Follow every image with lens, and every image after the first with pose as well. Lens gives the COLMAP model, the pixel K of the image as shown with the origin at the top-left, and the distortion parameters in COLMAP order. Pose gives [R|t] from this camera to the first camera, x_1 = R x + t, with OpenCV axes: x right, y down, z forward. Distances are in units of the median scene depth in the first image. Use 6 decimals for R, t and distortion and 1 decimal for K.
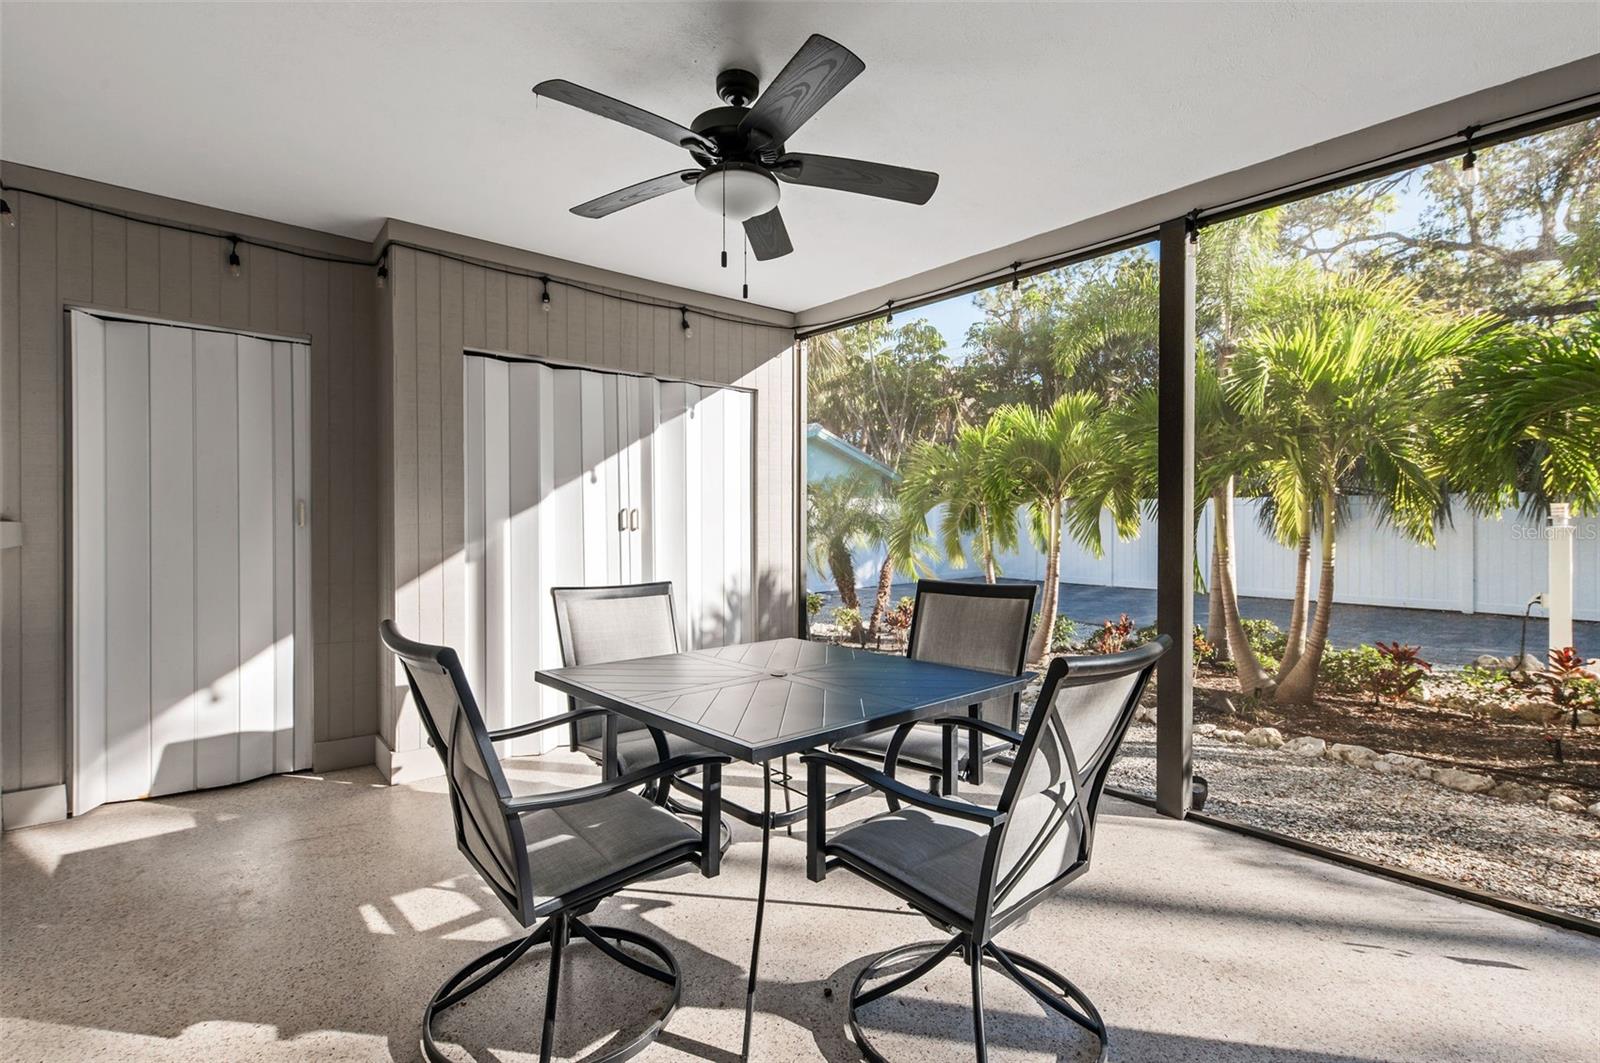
lens RADIAL K [[745.9, 0, 800.0], [0, 745.9, 531.5], [0, 0, 1]] dist [0.003430, -0.000482]
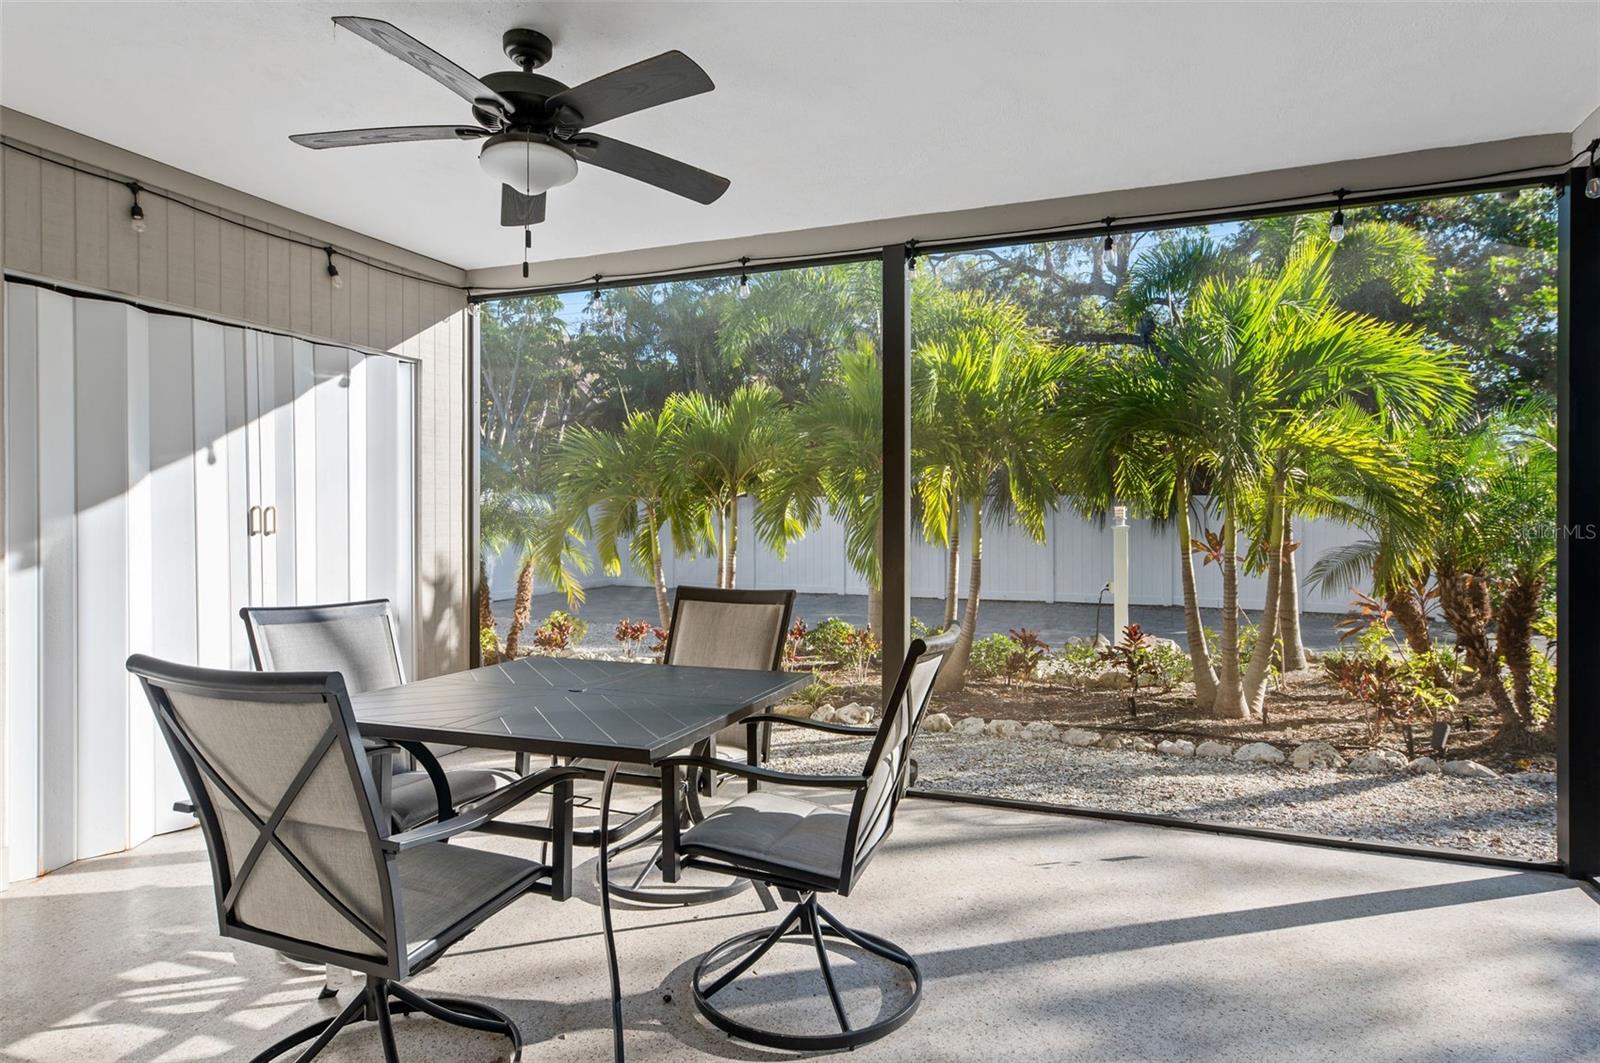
lens RADIAL K [[922.4, 0, 800.0], [0, 922.4, 531.5], [0, 0, 1]] dist [0.003625, 0.001109]
pose [[0.880052, -0.005410, 0.474847, -0.190777], [0.005416, 0.999984, 0.001356, -0.003425], [-0.474847, 0.001379, 0.880067, -0.083434]]
